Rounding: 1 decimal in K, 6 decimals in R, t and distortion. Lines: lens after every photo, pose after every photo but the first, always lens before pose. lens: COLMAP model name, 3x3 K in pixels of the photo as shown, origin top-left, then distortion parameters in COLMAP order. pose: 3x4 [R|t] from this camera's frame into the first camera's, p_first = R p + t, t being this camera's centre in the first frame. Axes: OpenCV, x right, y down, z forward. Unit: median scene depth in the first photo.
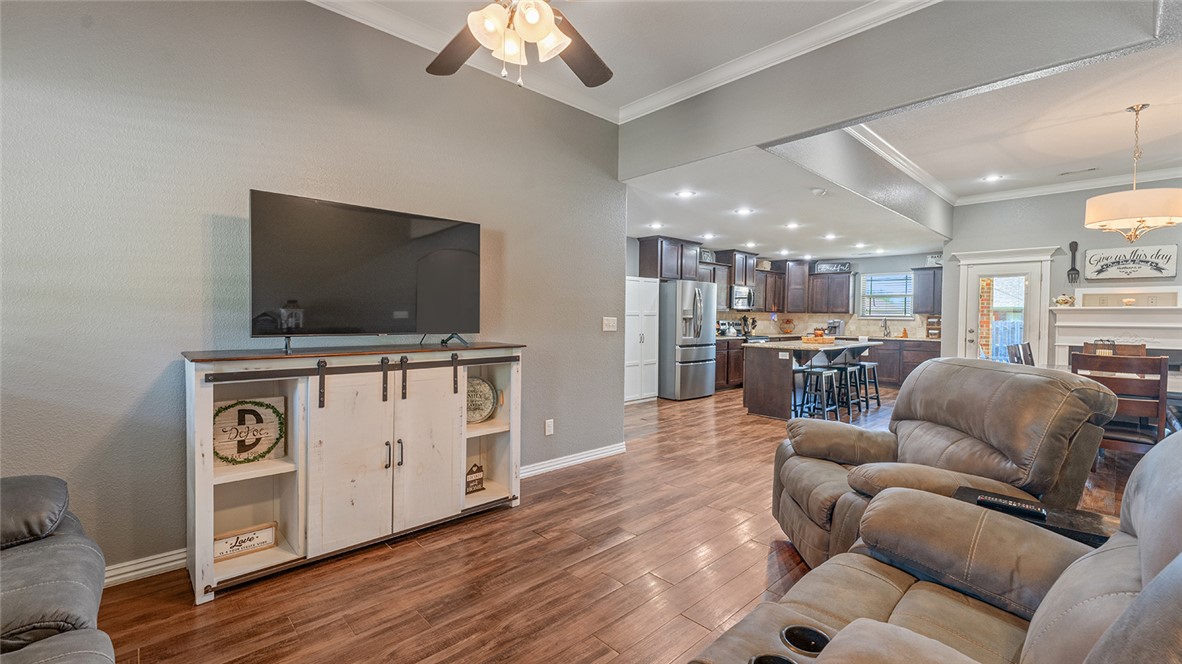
lens RADIAL K [[483.3, 0, 586.5], [0, 483.3, 327.9], [0, 0, 1]] dist [-0.000581, -0.000043]
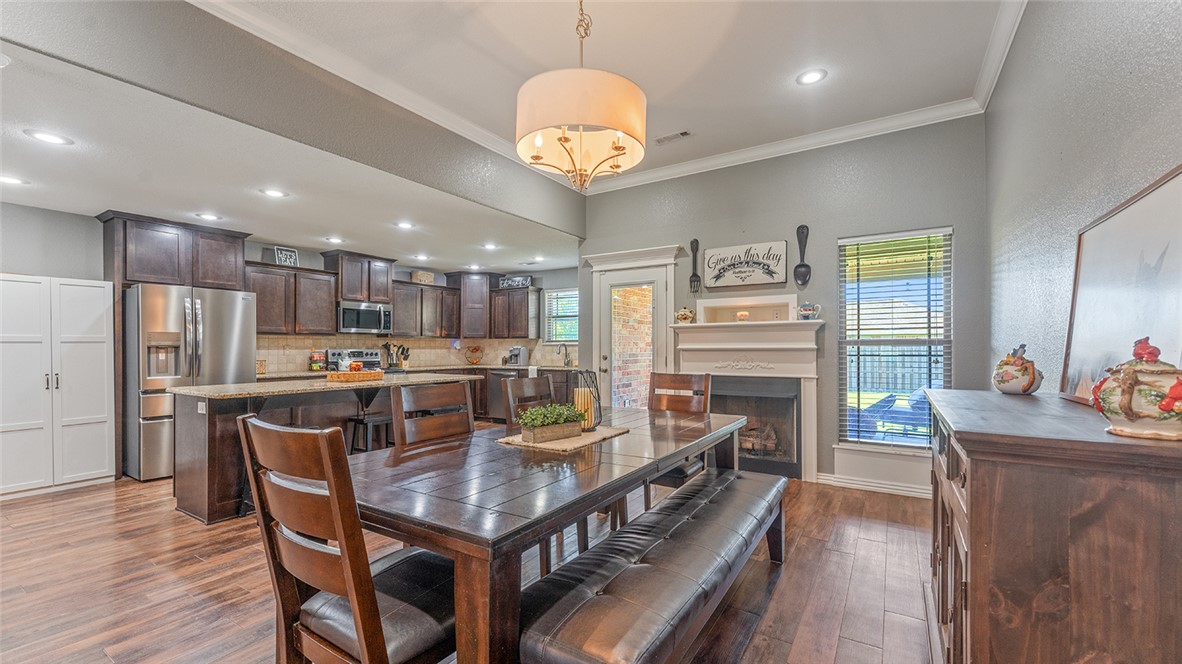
lens RADIAL K [[473.7, 0, 579.5], [0, 473.7, 351.6], [0, 0, 1]] dist [-0.000858, -0.000096]
pose [[0.970007, -0.015275, 0.242595, 0.969602], [0.019269, 0.999715, -0.014101, 0.011033], [-0.242311, 0.018353, 0.970025, 0.474861]]
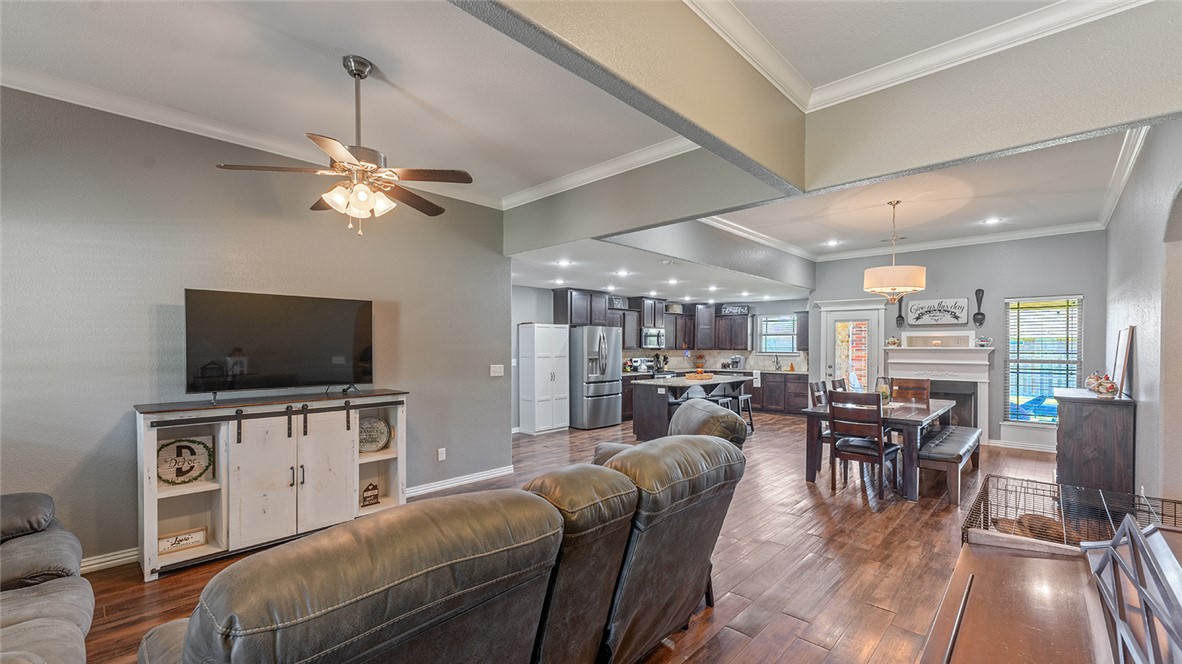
lens RADIAL K [[477.6, 0, 586.3], [0, 477.6, 353.2], [0, 0, 1]] dist [-0.001006, 0.000457]
pose [[0.998078, -0.010766, 0.061021, 0.205221], [0.011308, 0.999899, -0.008553, -0.039682], [-0.060922, 0.009227, 0.998100, -0.244036]]
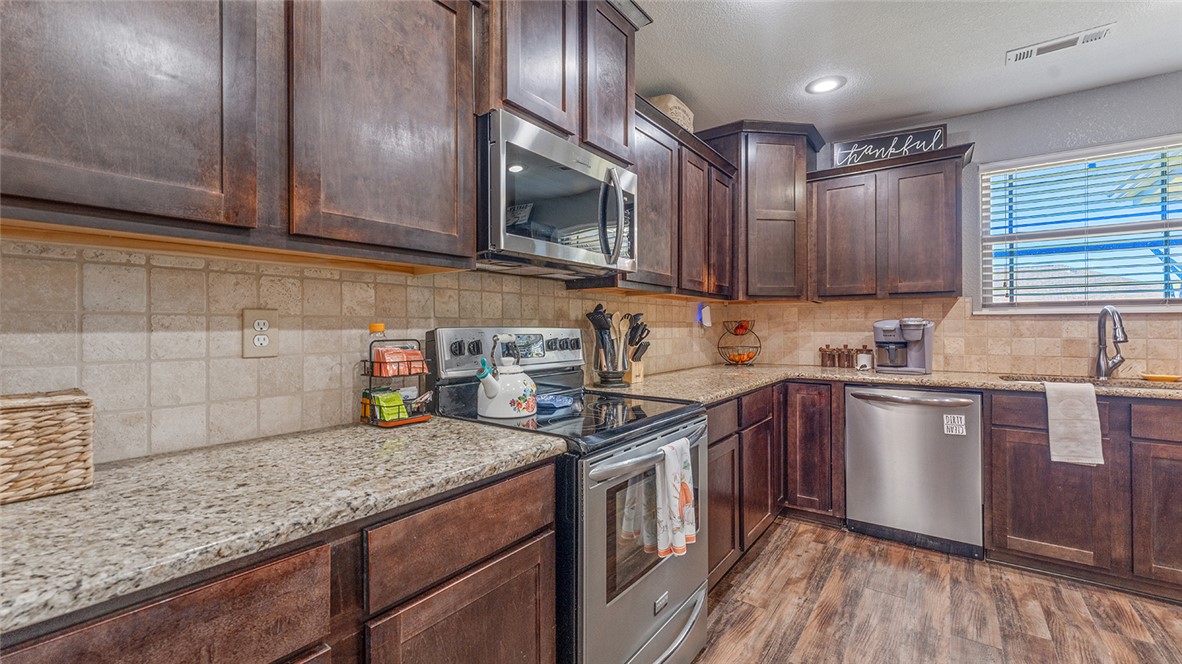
lens RADIAL K [[483.3, 0, 586.5], [0, 483.3, 327.9], [0, 0, 1]] dist [-0.000581, -0.000043]
pose [[0.981884, -0.015107, 0.188881, 0.613594], [0.019139, 0.999626, -0.019541, -0.022323], [-0.188515, 0.022802, 0.981806, 1.704765]]
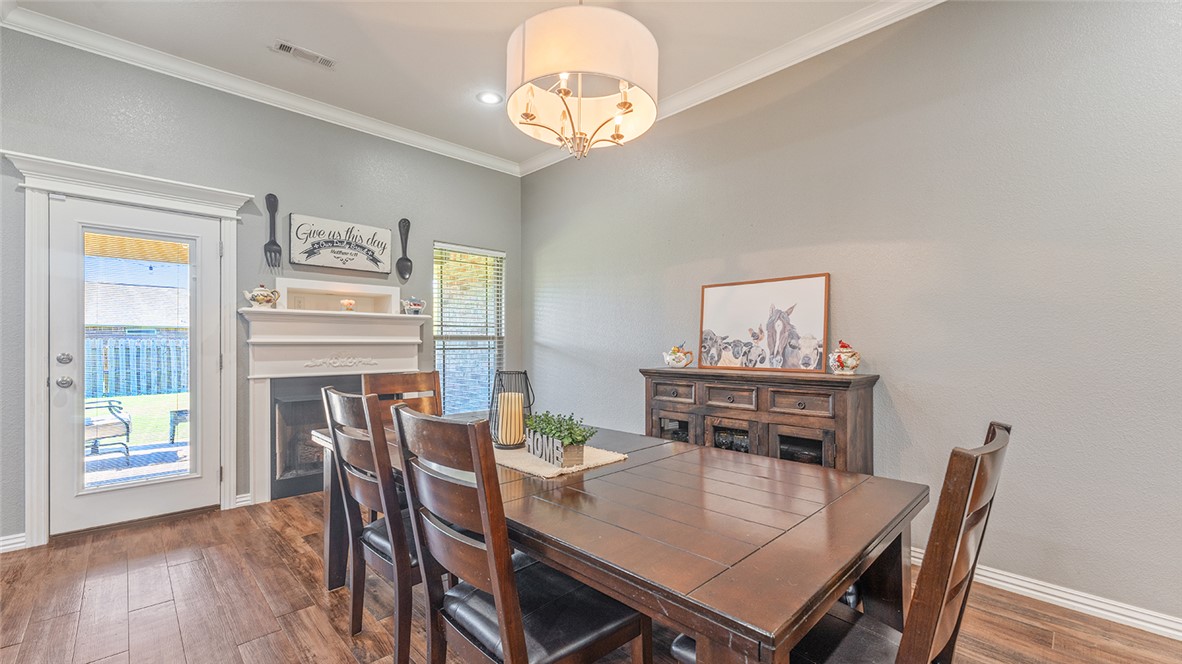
lens RADIAL K [[477.1, 0, 592.2], [0, 477.1, 340.8], [0, 0, 1]] dist [-0.000451, -0.000049]
pose [[-0.026237, -0.009334, 0.999612, 0.656484], [0.021687, 0.999716, 0.009904, -0.005993], [-0.999420, 0.021938, -0.026027, 0.964555]]
